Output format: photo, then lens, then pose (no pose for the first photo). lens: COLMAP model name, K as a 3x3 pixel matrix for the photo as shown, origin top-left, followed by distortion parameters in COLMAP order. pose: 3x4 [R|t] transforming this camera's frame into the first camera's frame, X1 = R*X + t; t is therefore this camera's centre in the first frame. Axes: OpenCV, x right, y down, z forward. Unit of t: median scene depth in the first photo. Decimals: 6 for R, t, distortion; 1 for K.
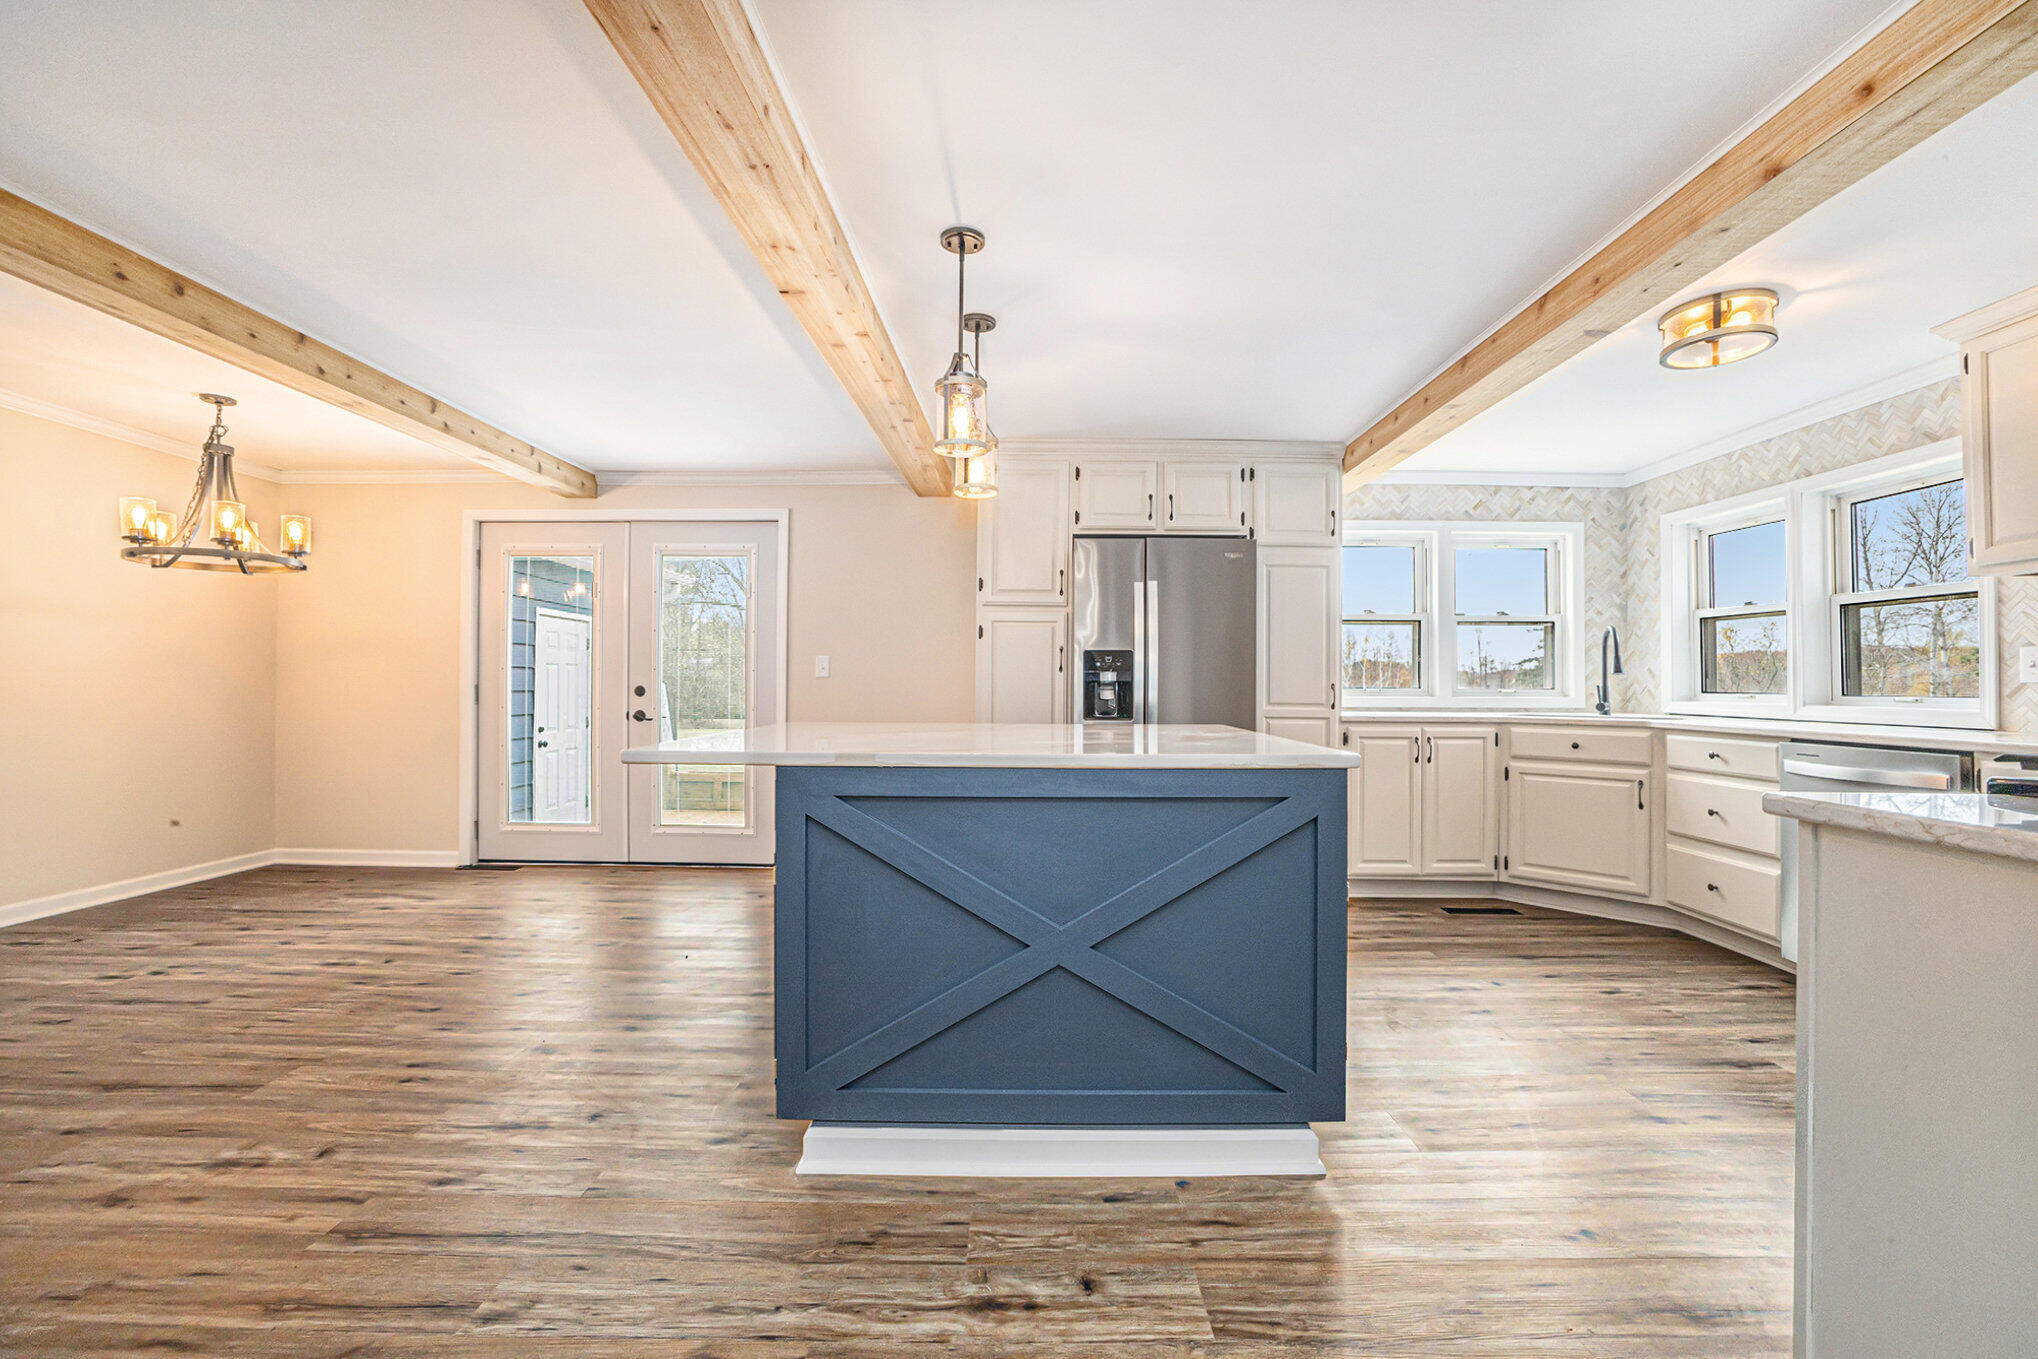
lens RADIAL K [[830.0, 0, 1004.3], [0, 830.0, 681.3], [0, 0, 1]] dist [-0.032234, 0.008686]
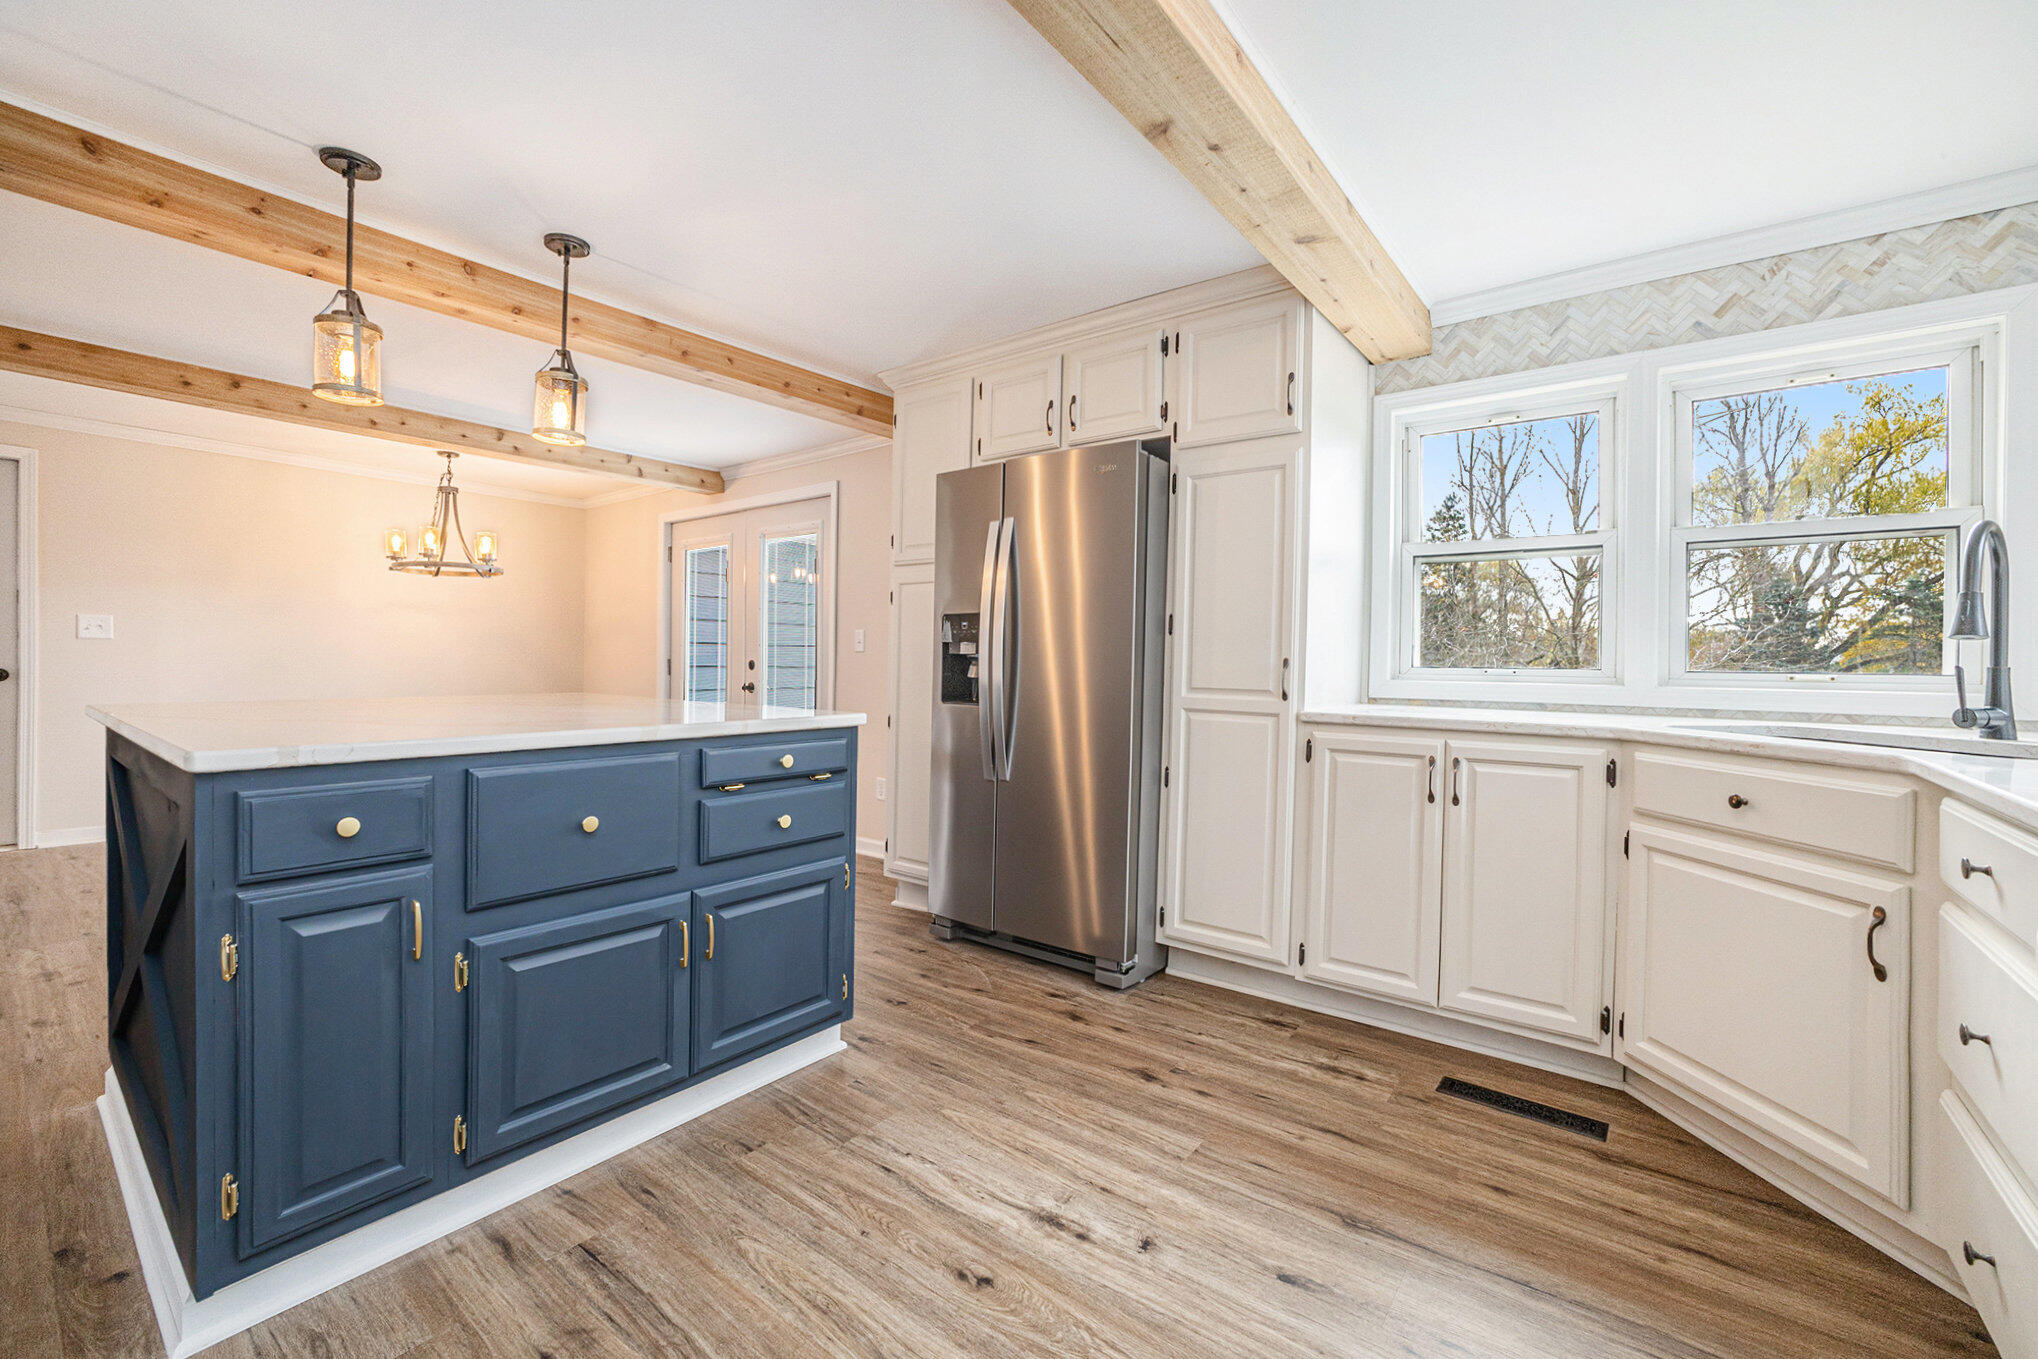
lens RADIAL K [[830.0, 0, 1035.4], [0, 830.0, 673.7], [0, 0, 1]] dist [-0.032234, 0.008686]
pose [[0.807366, 0.013297, -0.589901, 0.680938], [-0.003994, 0.999846, 0.017071, 0.004850], [0.590037, -0.011426, 0.807295, 0.446935]]
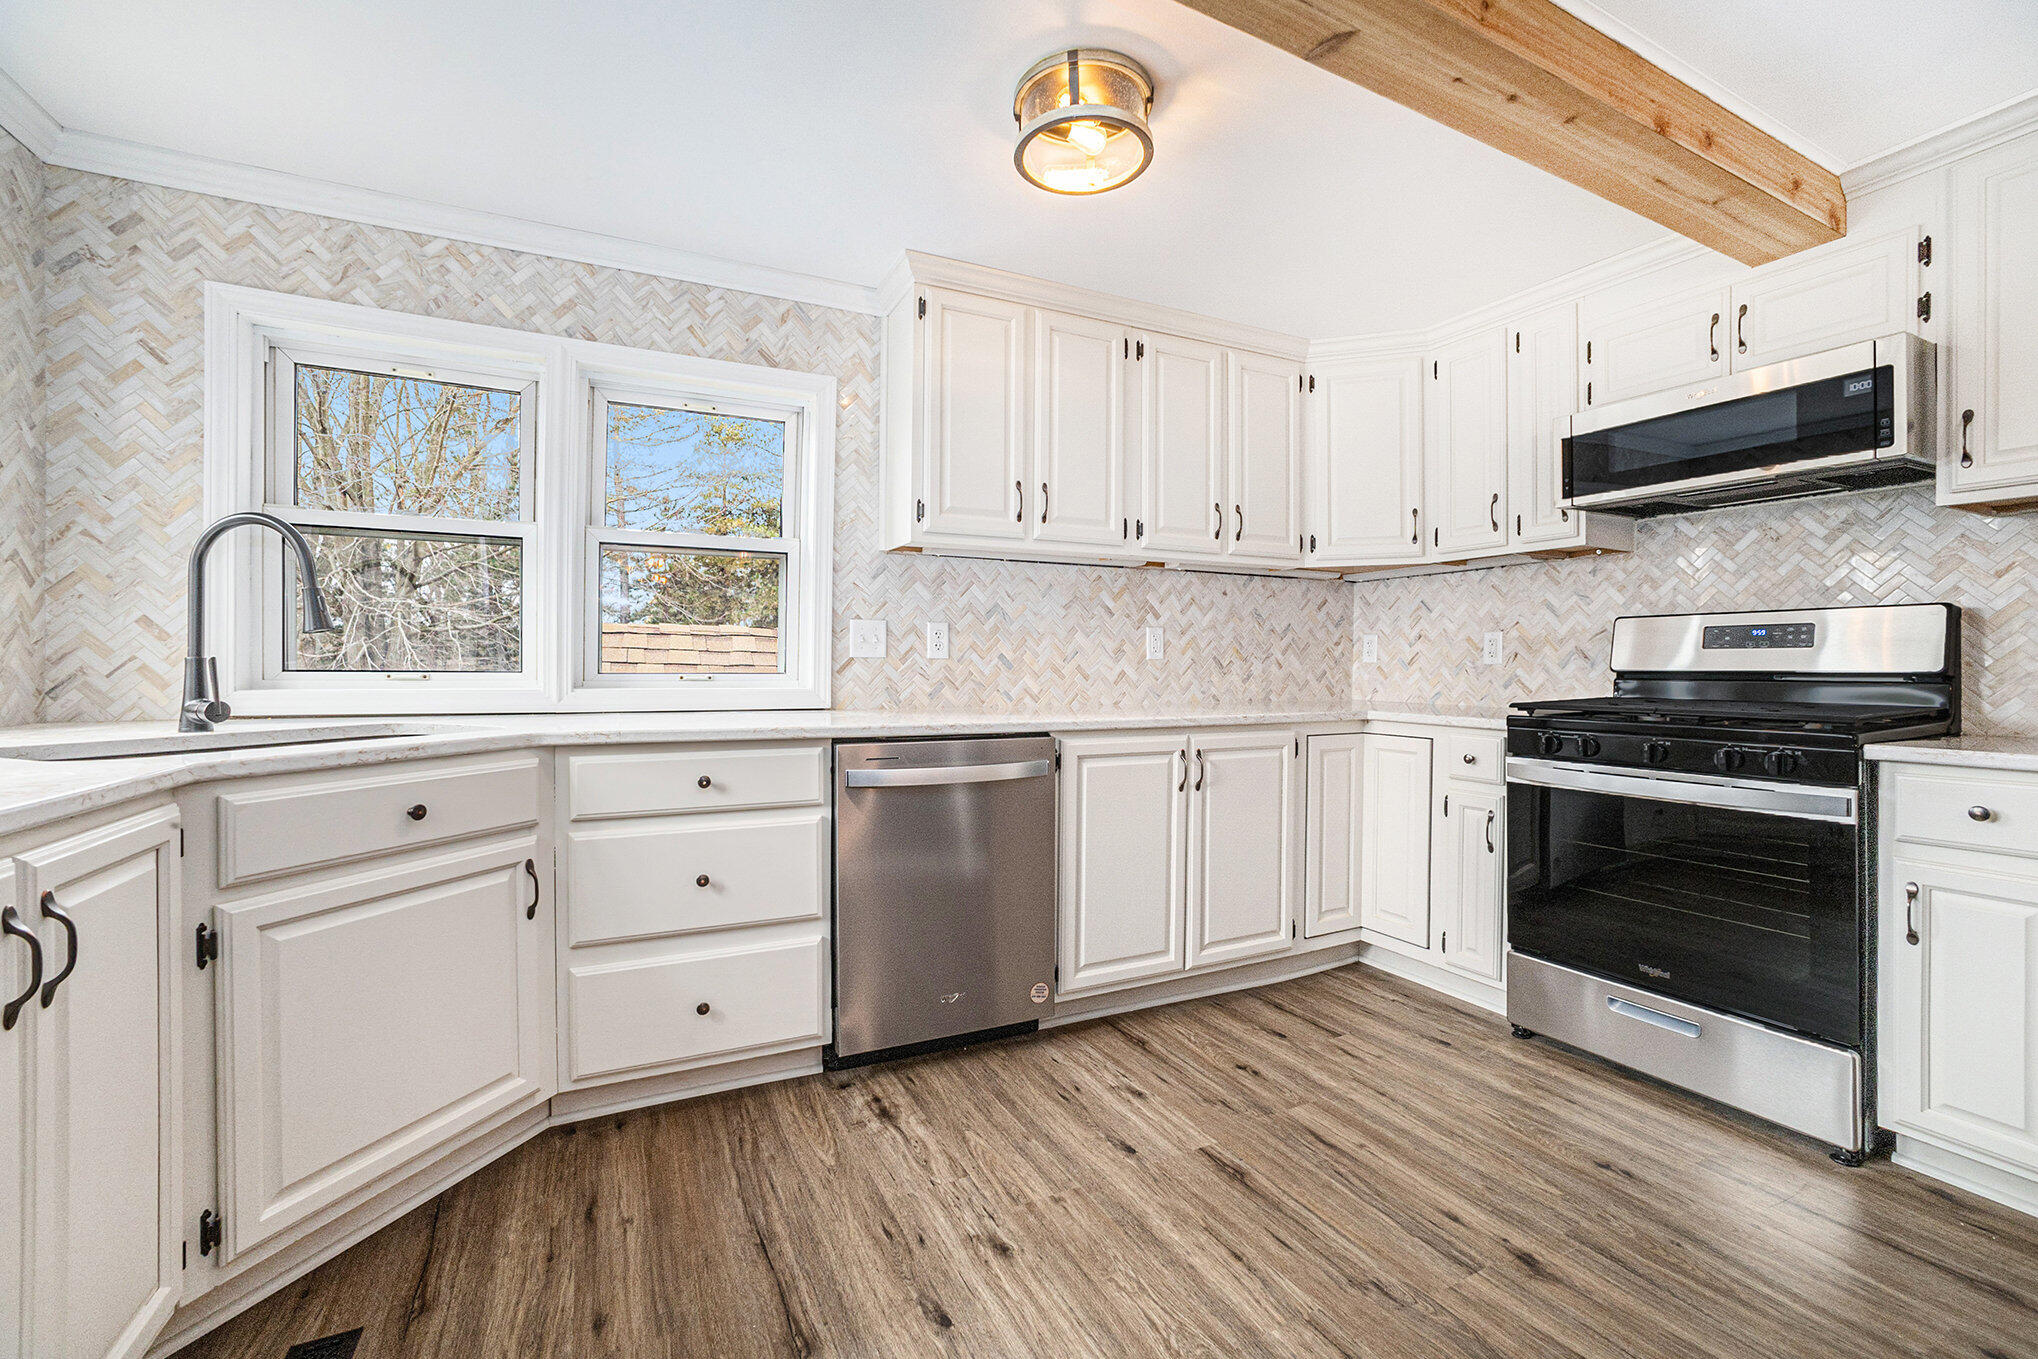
lens RADIAL K [[878.7, 0, 1072.6], [0, 878.7, 646.2], [0, 0, 1]] dist [-0.011105, 0.000652]
pose [[-0.500291, 0.004168, 0.865847, 0.178090], [-0.014241, 0.999814, -0.013041, -0.000916], [-0.865740, -0.018855, -0.500139, 0.983524]]
